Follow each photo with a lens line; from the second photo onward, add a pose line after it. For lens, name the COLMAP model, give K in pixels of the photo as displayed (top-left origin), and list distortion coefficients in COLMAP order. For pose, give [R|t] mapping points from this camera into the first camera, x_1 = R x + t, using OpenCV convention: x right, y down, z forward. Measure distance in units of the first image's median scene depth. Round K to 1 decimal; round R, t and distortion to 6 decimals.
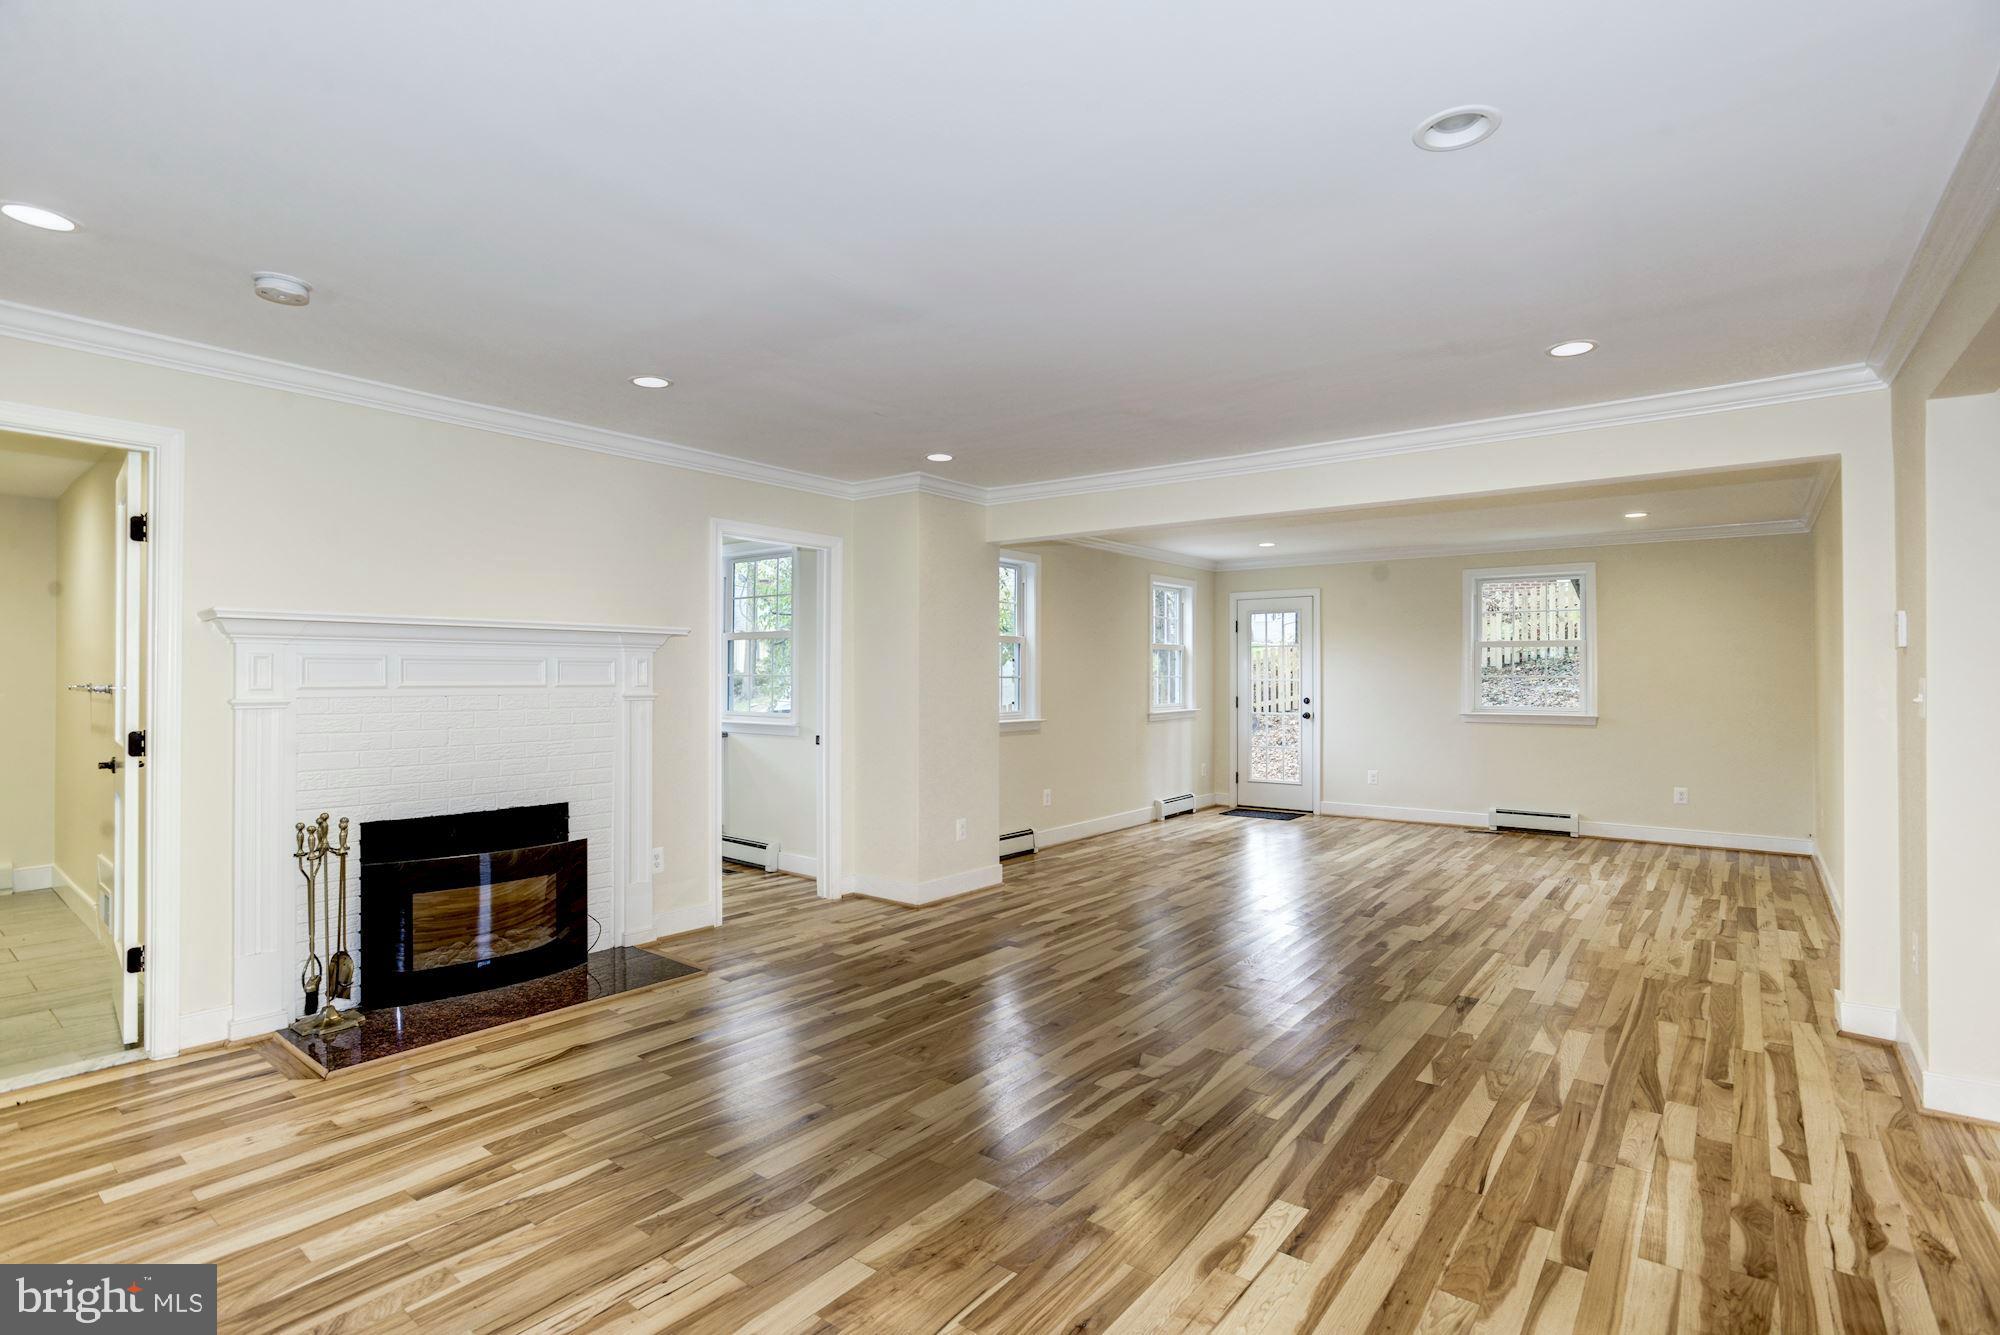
lens RADIAL K [[981.8, 0, 1001.4], [0, 981.8, 676.2], [0, 0, 1]] dist [-0.051452, 0.022561]
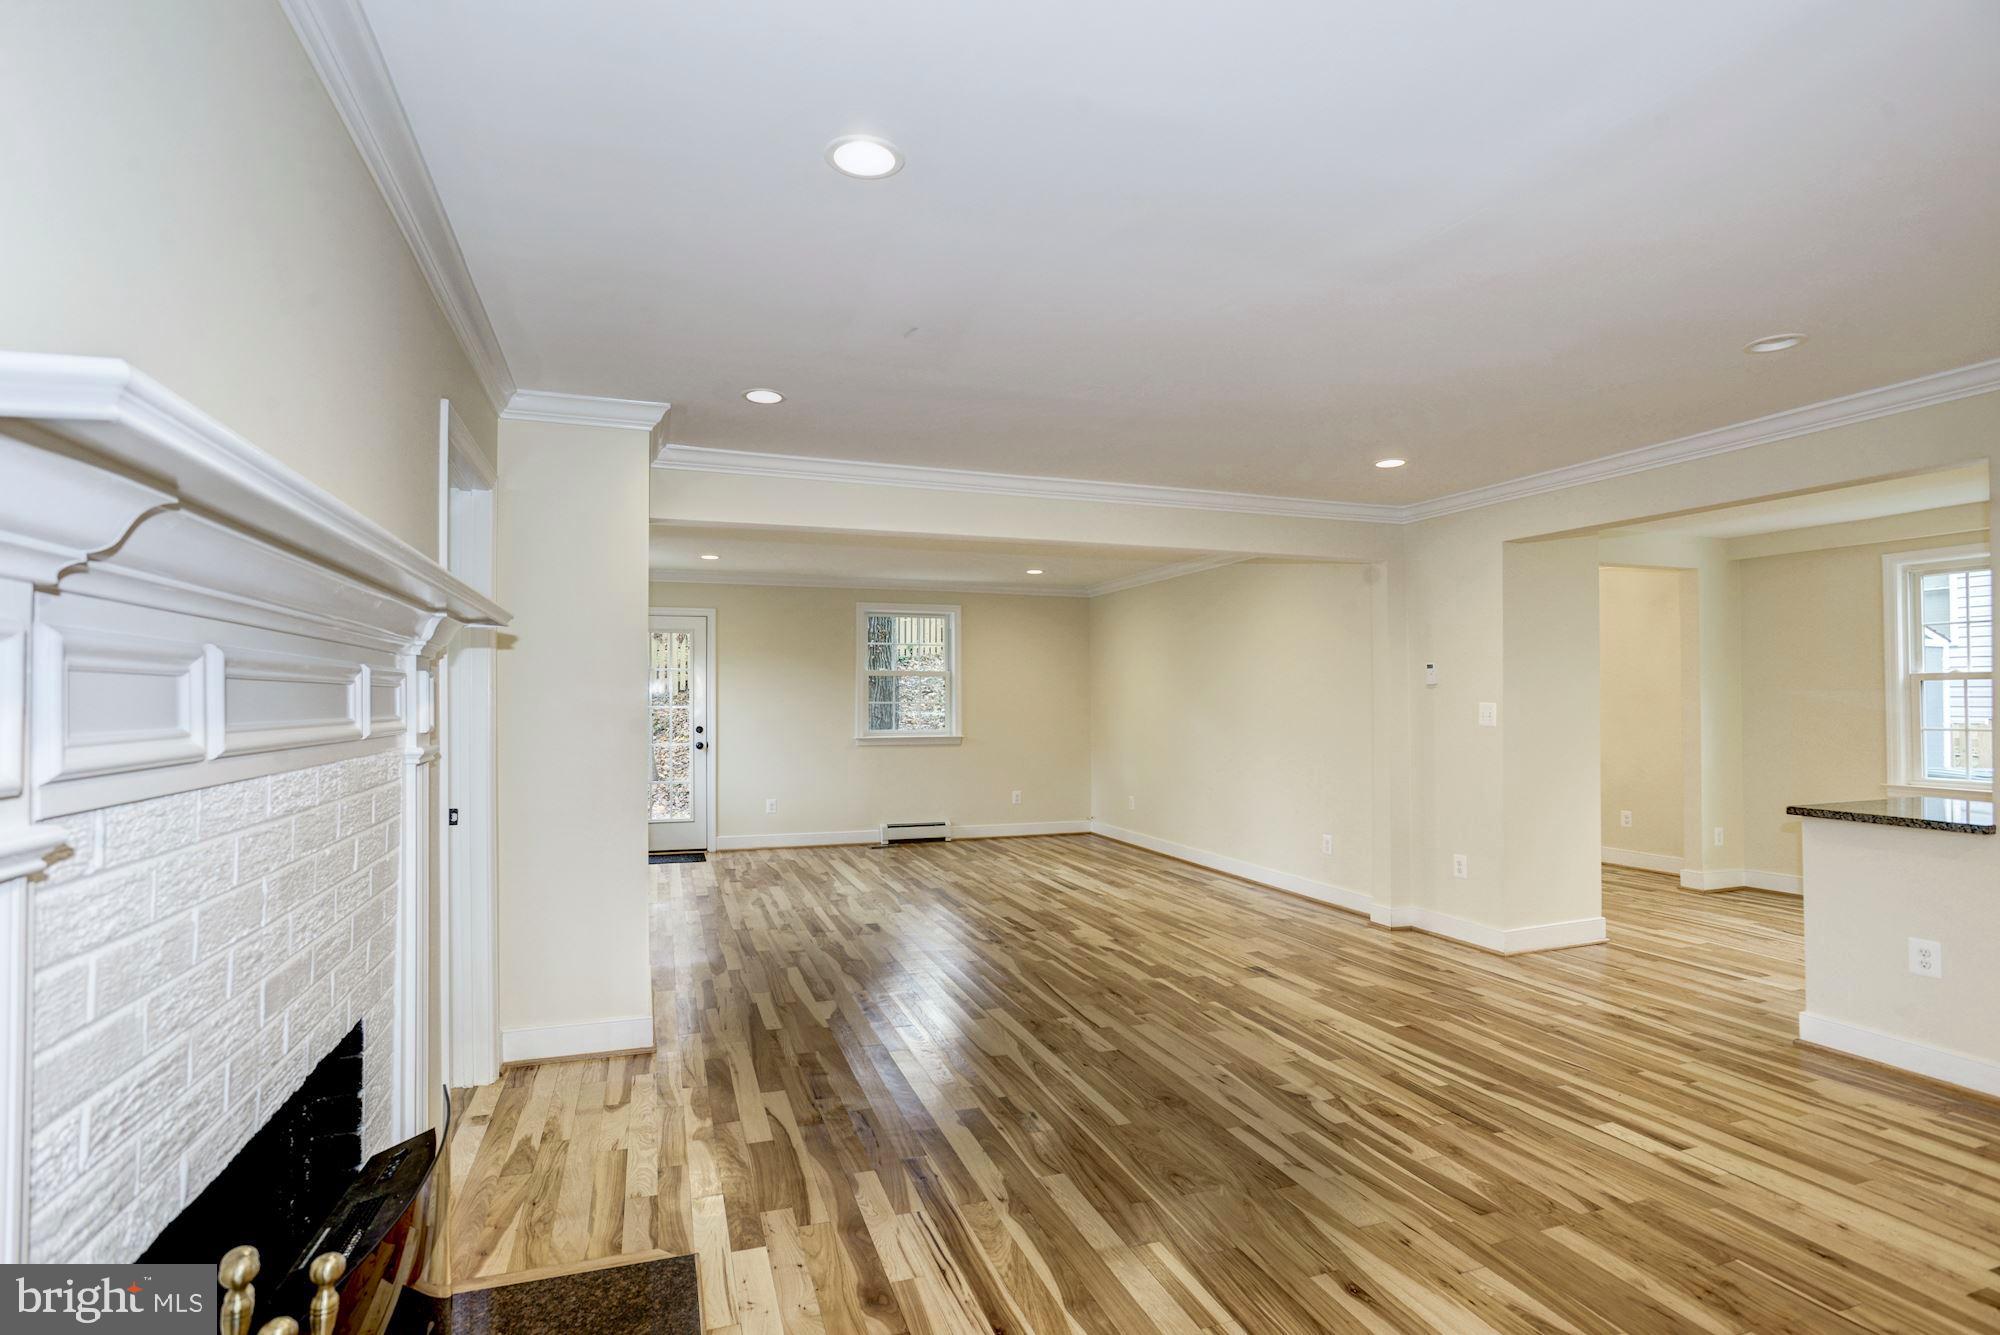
lens RADIAL K [[981.8, 0, 1001.4], [0, 981.8, 676.2], [0, 0, 1]] dist [-0.051452, 0.022561]
pose [[0.529753, 0.019402, 0.847930, -0.811683], [0.003071, 0.999688, -0.024793, -0.003705], [-0.848147, 0.015739, 0.529528, 0.684461]]
